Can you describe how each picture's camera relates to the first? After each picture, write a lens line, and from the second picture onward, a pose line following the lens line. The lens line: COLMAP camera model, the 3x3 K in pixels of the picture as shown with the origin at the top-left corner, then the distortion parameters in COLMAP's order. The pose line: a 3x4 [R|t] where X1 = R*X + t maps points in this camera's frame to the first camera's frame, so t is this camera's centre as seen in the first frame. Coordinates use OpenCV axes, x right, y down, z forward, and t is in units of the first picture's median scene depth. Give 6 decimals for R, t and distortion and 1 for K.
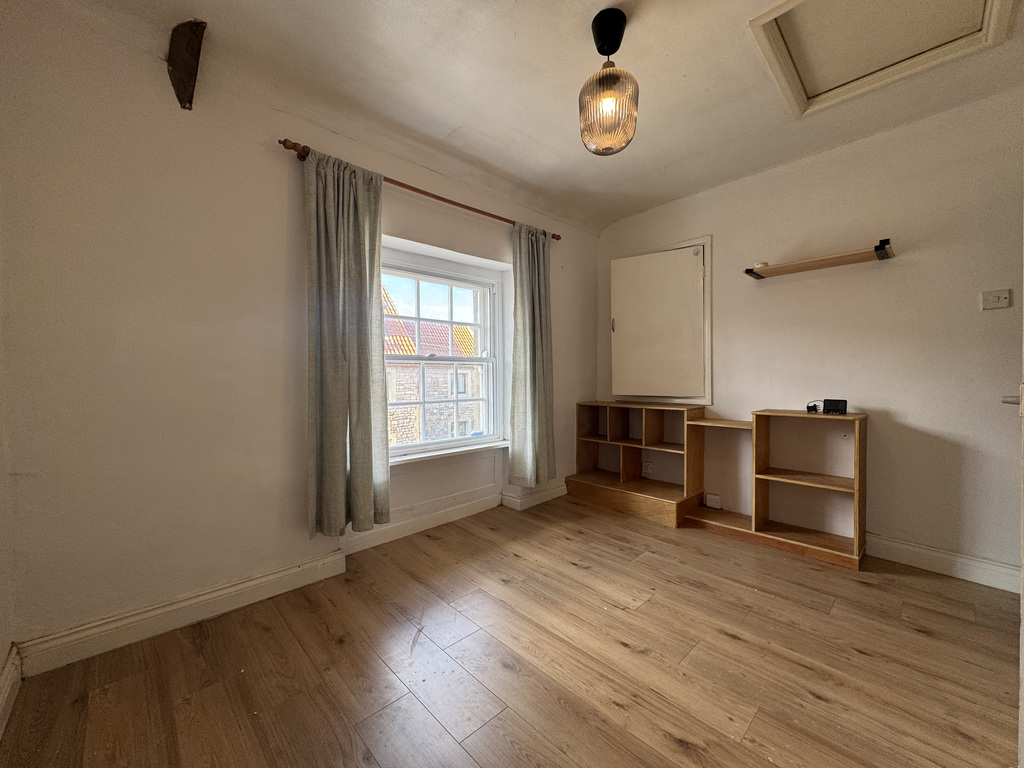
lens RADIAL K [[405.5, 0, 510.8], [0, 405.5, 384.9], [0, 0, 1]] dist [-0.000268, -0.000292]
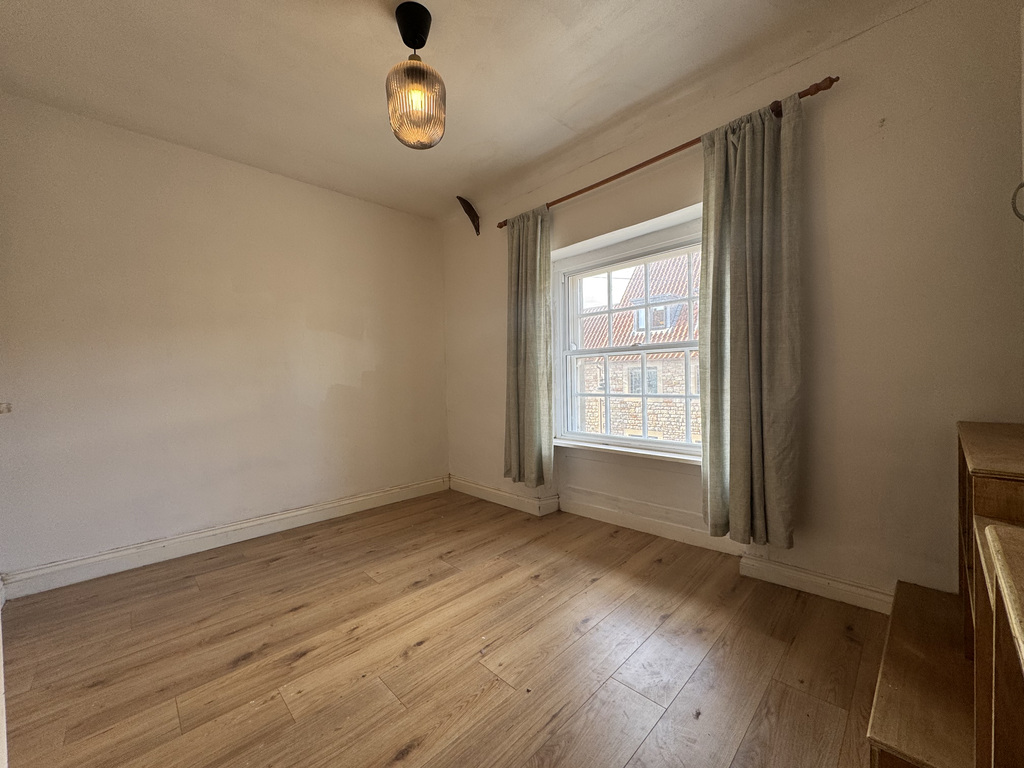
lens RADIAL K [[405.5, 0, 510.8], [0, 405.5, 384.9], [0, 0, 1]] dist [-0.000268, -0.000292]
pose [[0.007363, 0.026030, -0.999634, 1.008987], [0.002880, 0.999656, 0.026052, -0.009140], [0.999969, -0.003071, 0.007285, 0.980703]]
